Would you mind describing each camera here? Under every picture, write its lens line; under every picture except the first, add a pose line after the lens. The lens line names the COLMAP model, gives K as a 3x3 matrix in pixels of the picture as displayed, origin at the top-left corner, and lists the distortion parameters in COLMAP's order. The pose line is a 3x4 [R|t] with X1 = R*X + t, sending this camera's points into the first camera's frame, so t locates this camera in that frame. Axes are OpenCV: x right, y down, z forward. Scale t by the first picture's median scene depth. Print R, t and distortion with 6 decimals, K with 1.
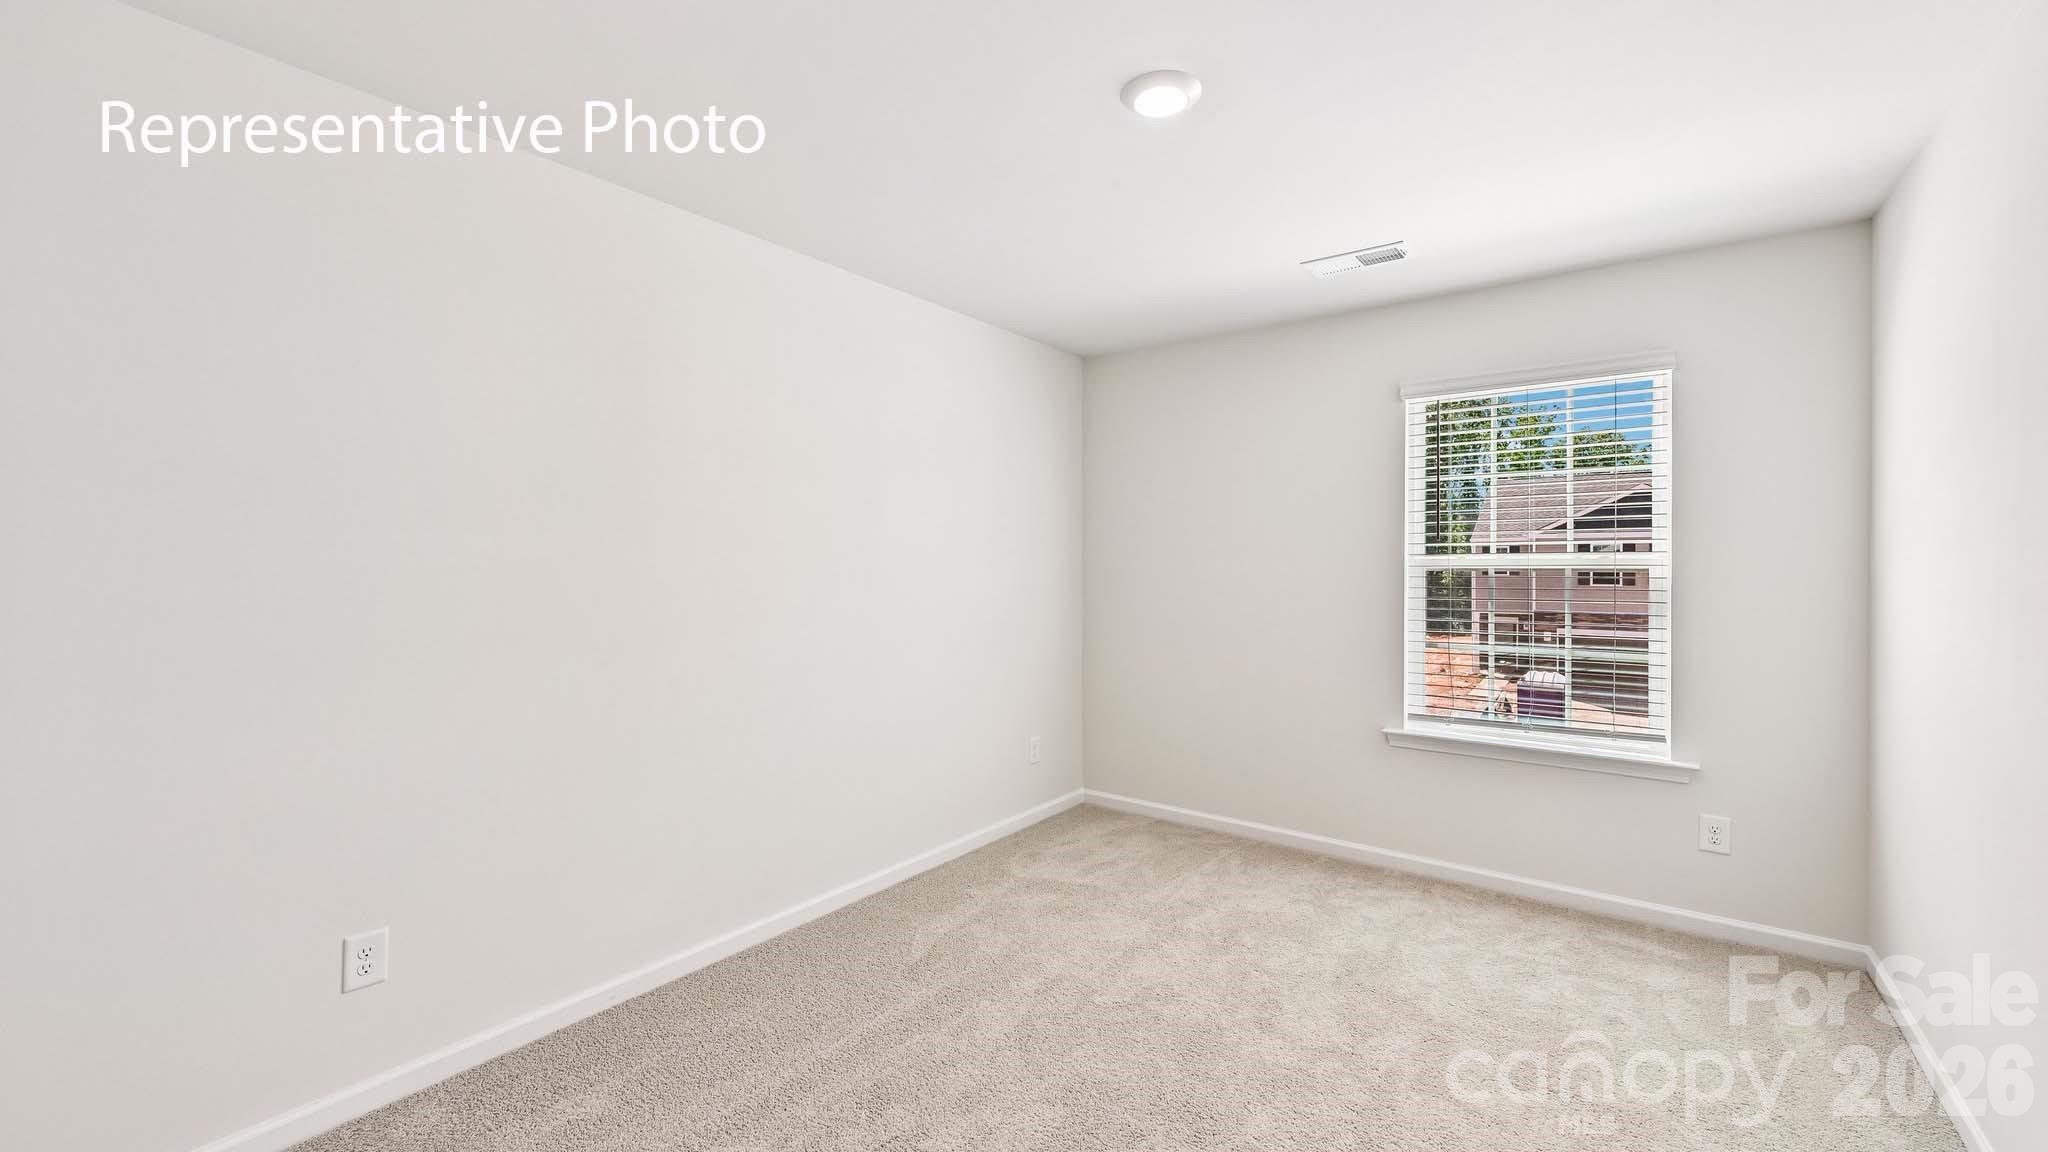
lens RADIAL K [[809.3, 0, 1014.9], [0, 809.3, 570.3], [0, 0, 1]] dist [-0.005571, 0.001339]
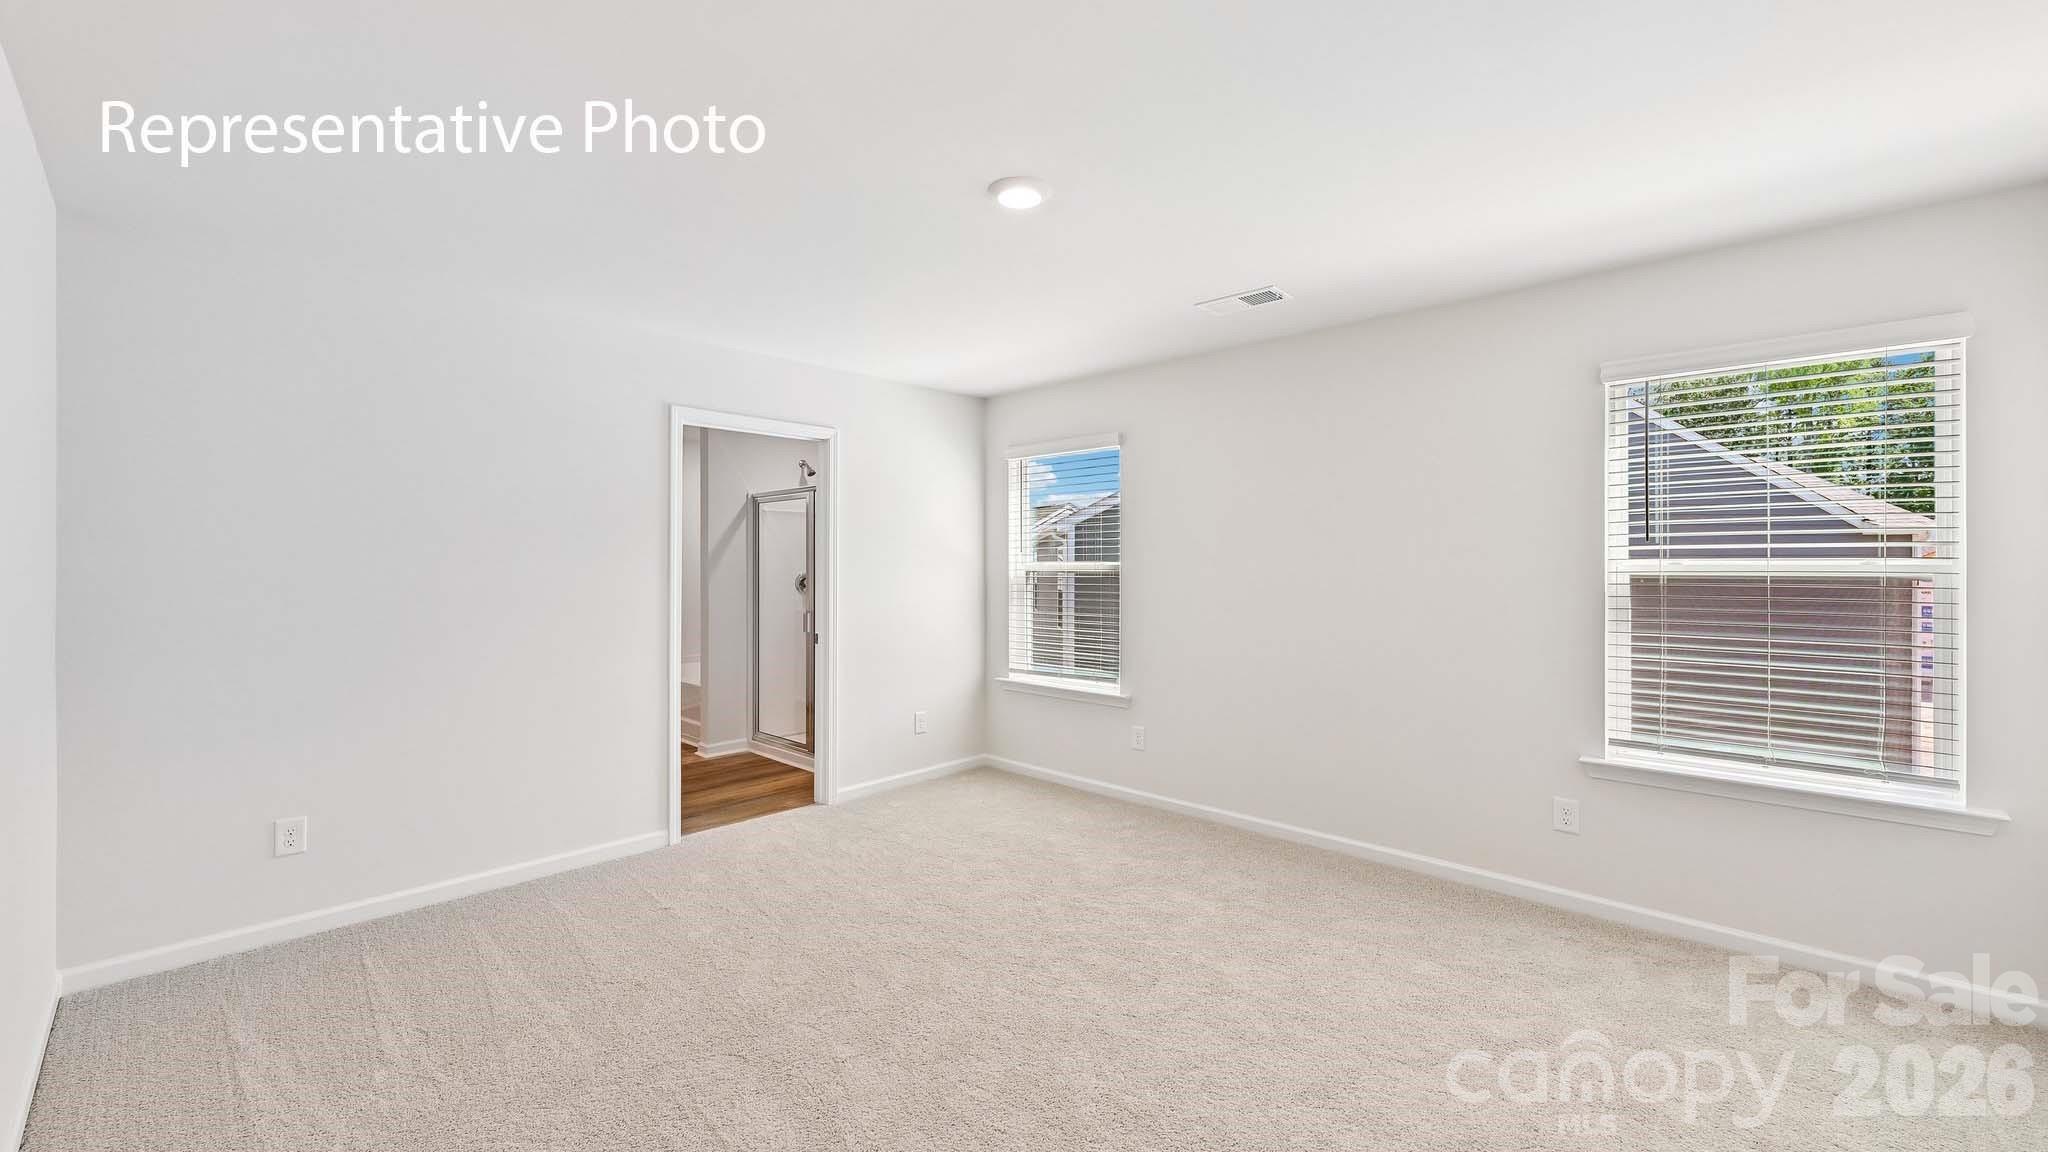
lens RADIAL K [[809.3, 0, 997.4], [0, 809.3, 564.8], [0, 0, 1]] dist [-0.005571, 0.001339]
pose [[0.992979, 0.004339, -0.118214, -0.072158], [-0.005570, 0.999934, -0.010088, -0.000168], [0.118162, 0.010676, 0.992937, 0.053628]]
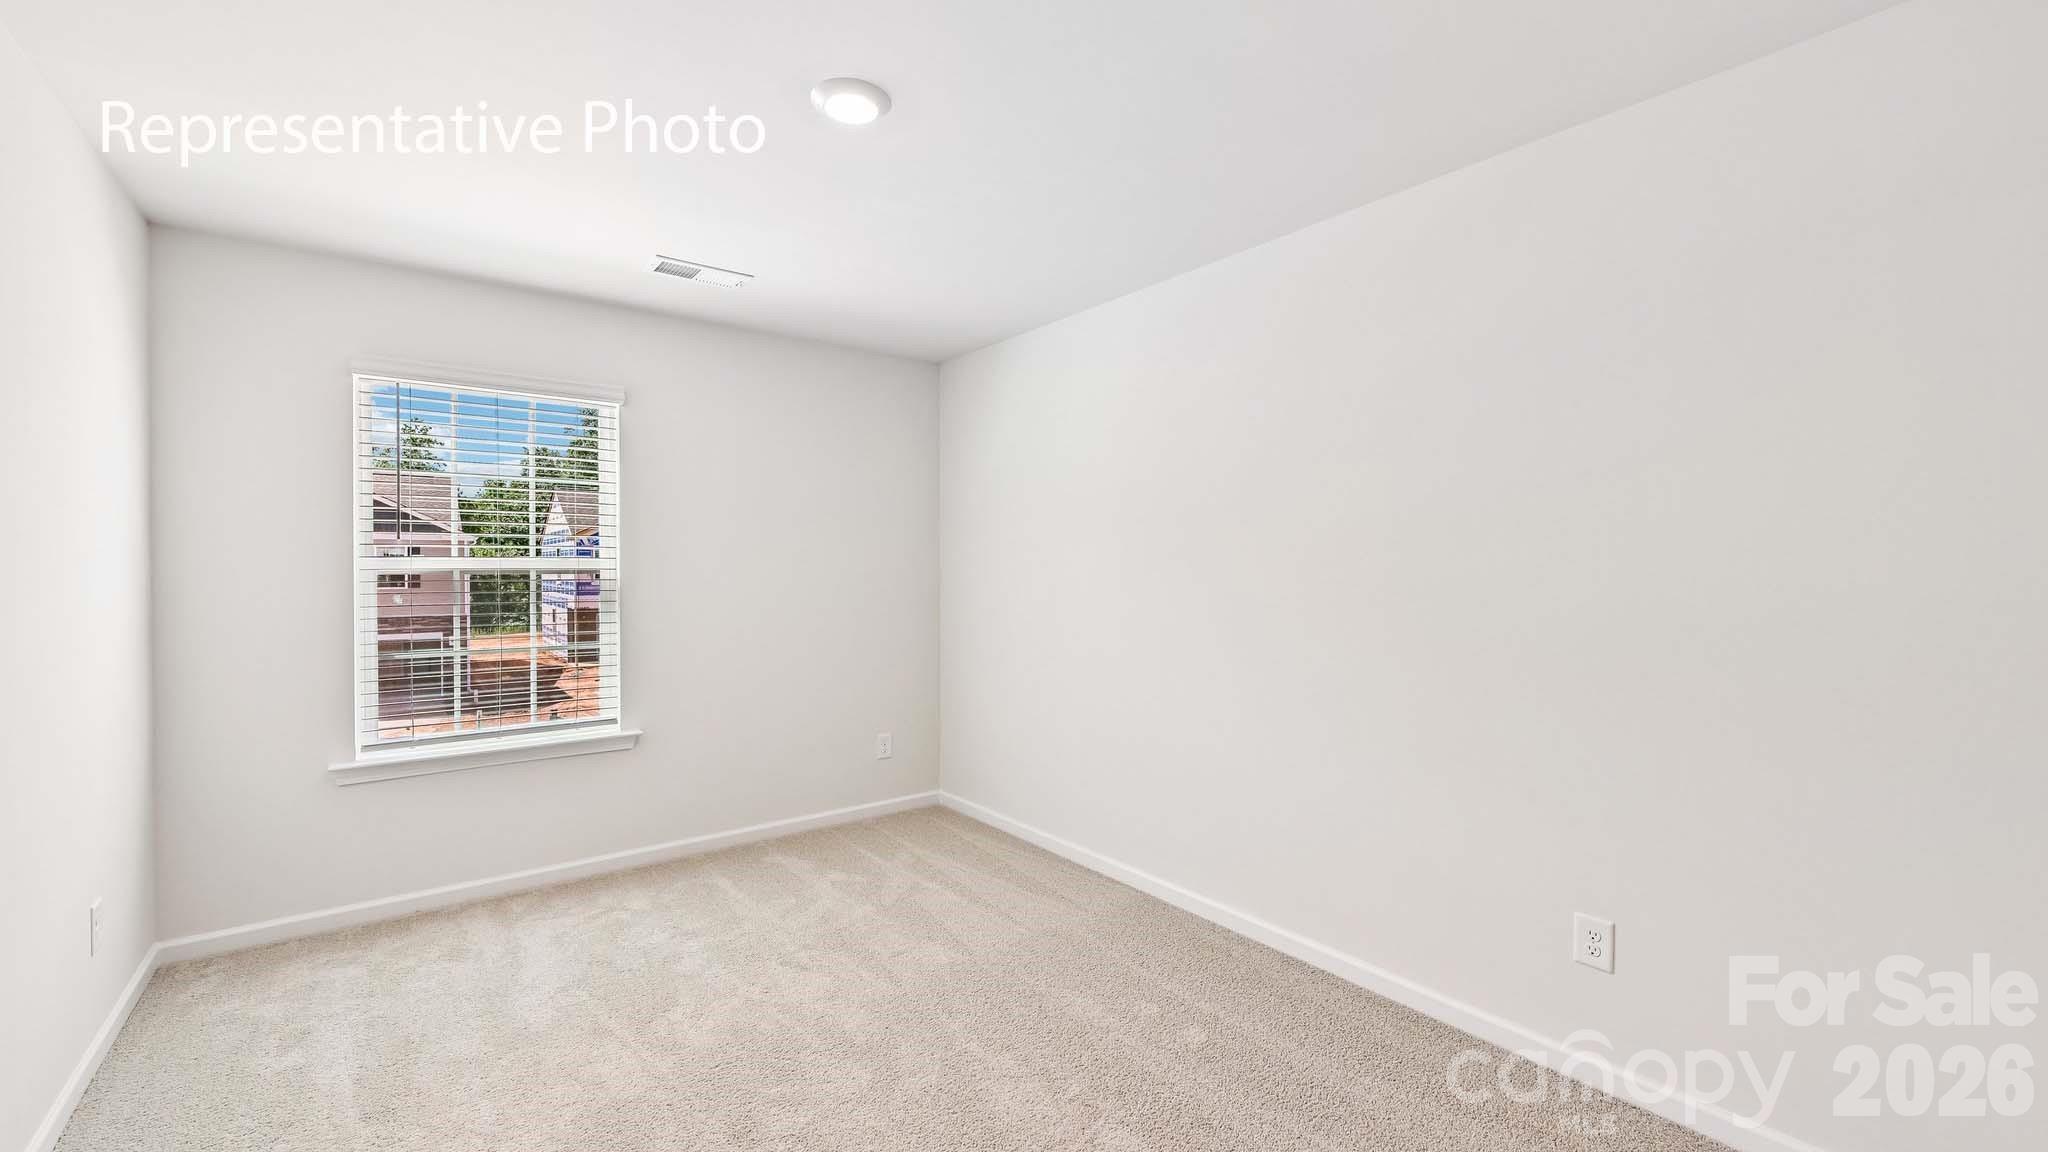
lens RADIAL K [[809.3, 0, 997.9], [0, 809.3, 574.1], [0, 0, 1]] dist [-0.005571, 0.001339]
pose [[0.254672, -0.006078, 0.967008, -0.172990], [0.005004, 0.999975, 0.004968, -0.000736], [-0.967015, 0.003574, 0.254696, 0.131821]]
